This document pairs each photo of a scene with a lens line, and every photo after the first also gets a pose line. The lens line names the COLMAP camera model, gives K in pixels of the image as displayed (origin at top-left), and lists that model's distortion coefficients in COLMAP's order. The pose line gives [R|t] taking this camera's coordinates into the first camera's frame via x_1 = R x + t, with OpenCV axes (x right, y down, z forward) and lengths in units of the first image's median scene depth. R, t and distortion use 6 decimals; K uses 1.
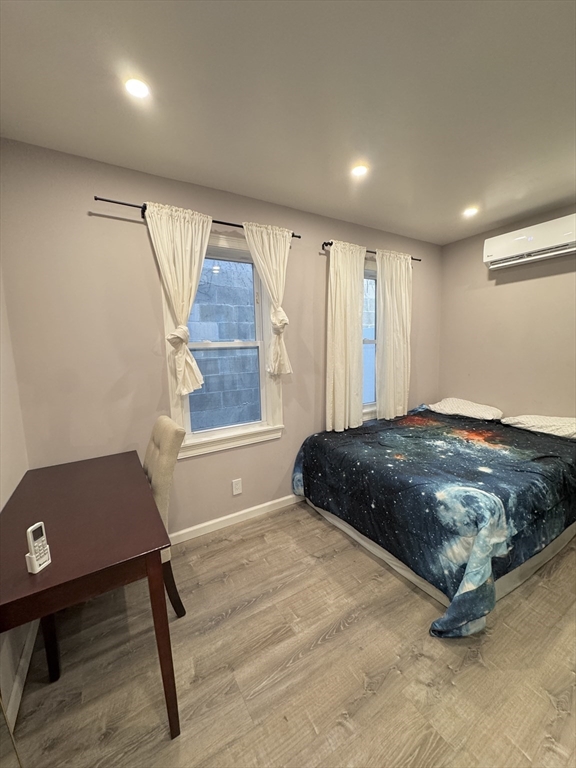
lens RADIAL K [[306.4, 0, 288.9], [0, 306.4, 386.1], [0, 0, 1]] dist [0.000178, 0.000064]
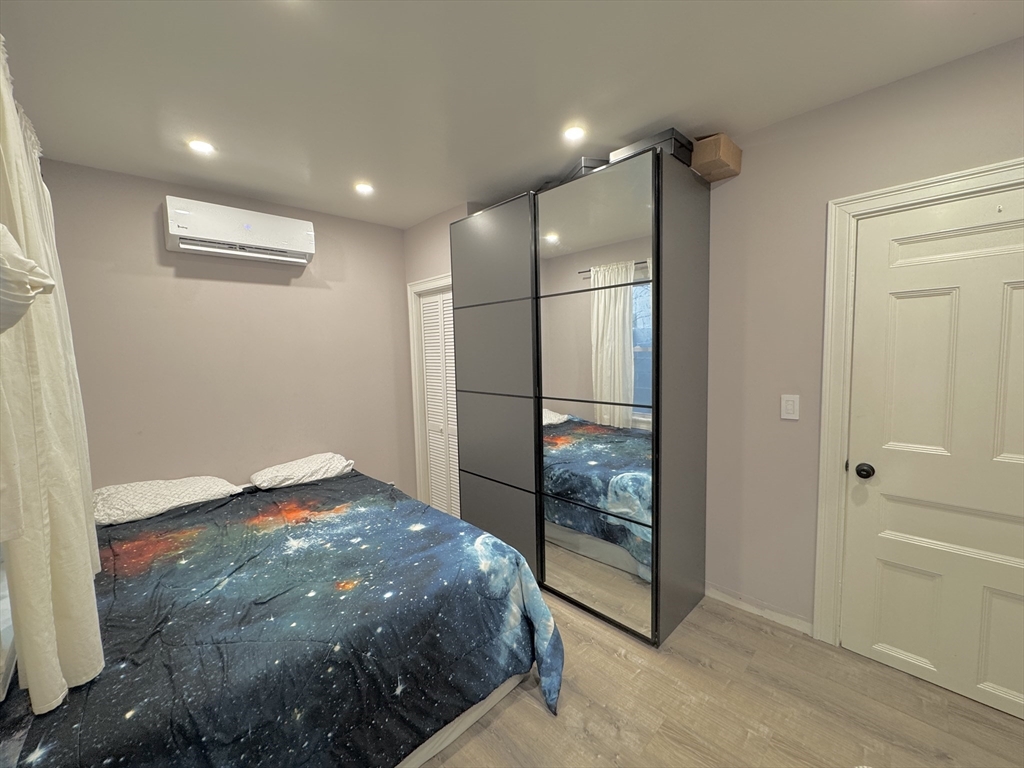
lens RADIAL K [[408.6, 0, 514.5], [0, 408.6, 383.7], [0, 0, 1]] dist [0.000178, 0.000064]
pose [[-0.223146, -0.047922, 0.973606, -0.368787], [0.156934, 0.983996, 0.084402, -0.122441], [-0.962069, 0.171626, -0.212054, 0.804137]]
